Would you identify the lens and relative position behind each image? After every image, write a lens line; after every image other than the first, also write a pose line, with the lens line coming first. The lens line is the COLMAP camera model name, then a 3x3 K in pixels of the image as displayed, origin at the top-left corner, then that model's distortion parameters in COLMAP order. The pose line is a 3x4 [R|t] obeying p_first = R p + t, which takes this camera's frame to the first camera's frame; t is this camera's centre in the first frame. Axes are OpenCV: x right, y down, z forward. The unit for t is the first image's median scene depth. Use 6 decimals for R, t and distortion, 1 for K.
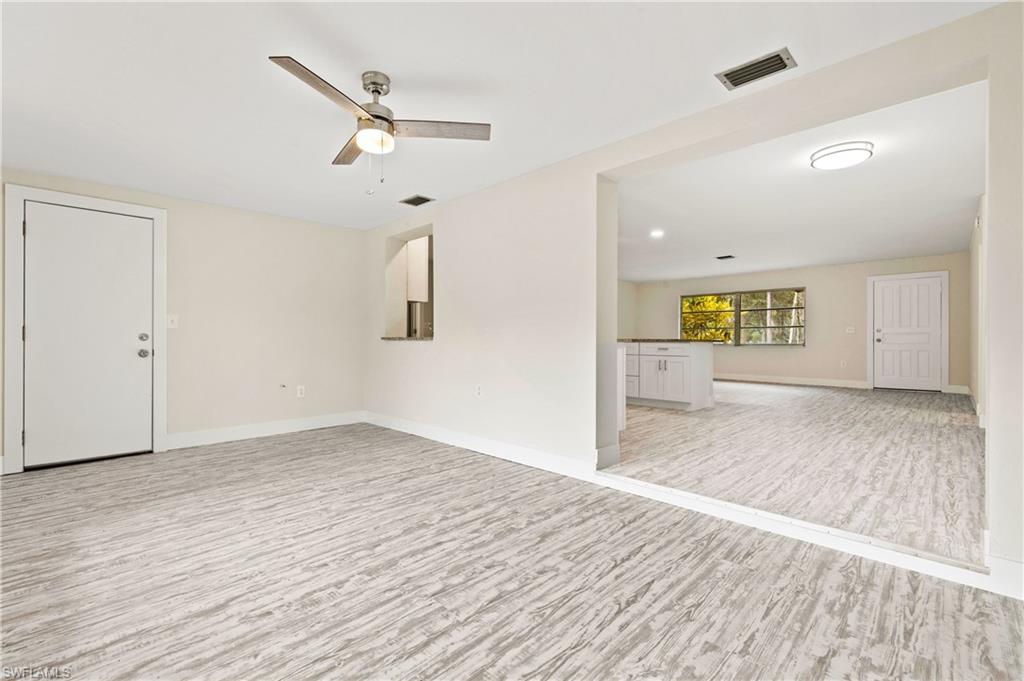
lens RADIAL K [[440.1, 0, 487.7], [0, 440.1, 342.4], [0, 0, 1]] dist [0.001003, -0.000331]
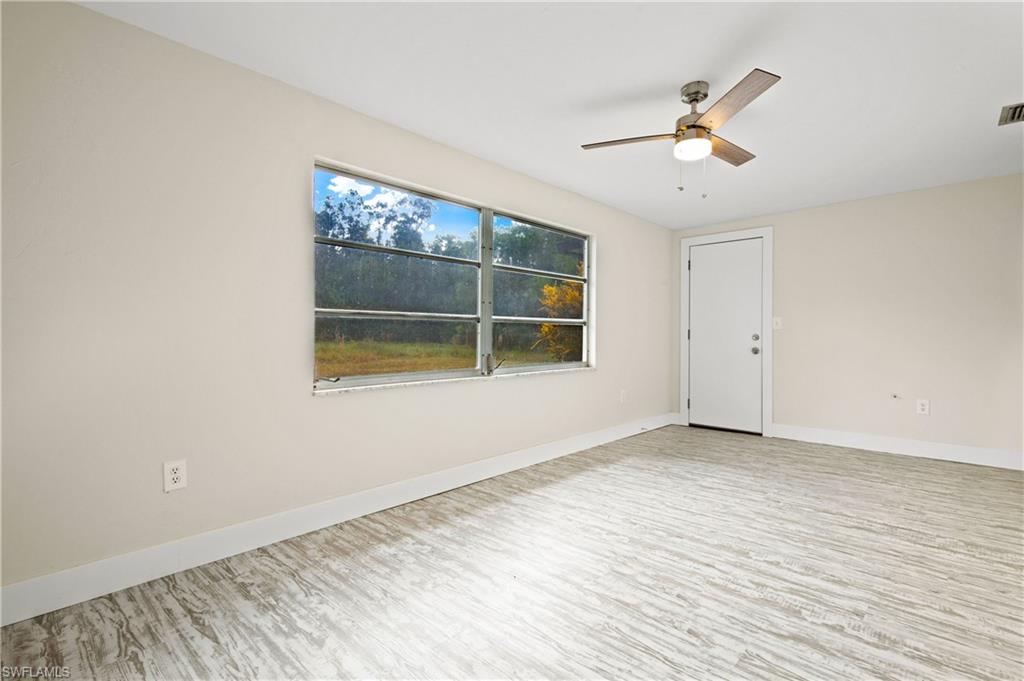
lens RADIAL K [[470.9, 0, 535.7], [0, 470.9, 336.8], [0, 0, 1]] dist [-0.002843, -0.000768]
pose [[0.078712, 0.003212, -0.996892, 0.750338], [-0.014343, 0.999895, 0.002089, -0.012349], [0.996794, 0.014134, 0.078750, 0.503175]]
